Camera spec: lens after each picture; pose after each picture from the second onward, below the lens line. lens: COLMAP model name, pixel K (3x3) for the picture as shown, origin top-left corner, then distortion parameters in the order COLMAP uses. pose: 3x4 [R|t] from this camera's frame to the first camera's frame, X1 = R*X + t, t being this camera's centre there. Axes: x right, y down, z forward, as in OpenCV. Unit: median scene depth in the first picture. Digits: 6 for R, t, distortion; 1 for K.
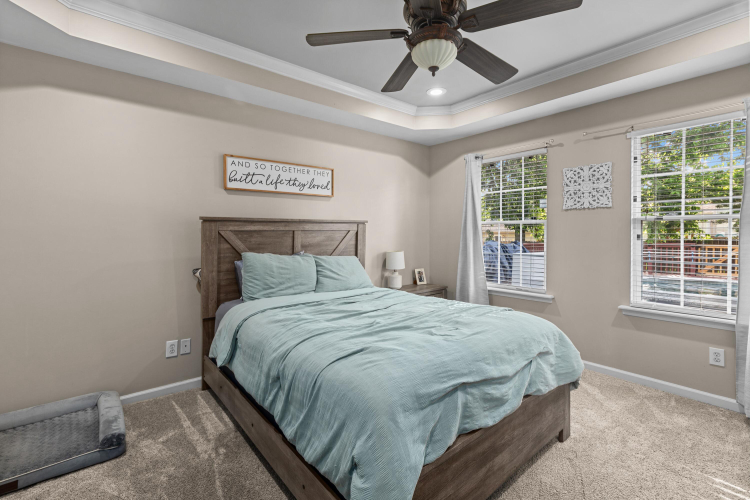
lens RADIAL K [[337.9, 0, 372.7], [0, 337.9, 238.2], [0, 0, 1]] dist [-0.000107, -0.000130]
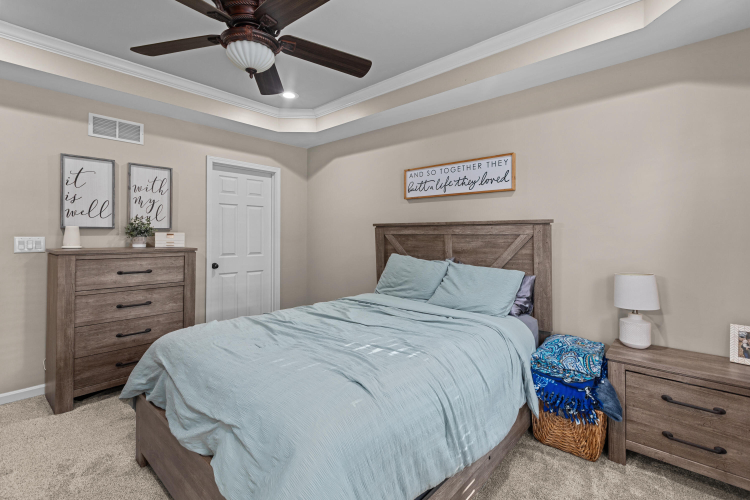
lens RADIAL K [[337.9, 0, 372.7], [0, 337.9, 238.2], [0, 0, 1]] dist [-0.000107, -0.000130]
pose [[0.151485, 0.015737, -0.988334, 0.655933], [-0.020790, 0.999703, 0.012732, -0.020034], [0.988241, 0.018619, 0.151767, 0.650190]]
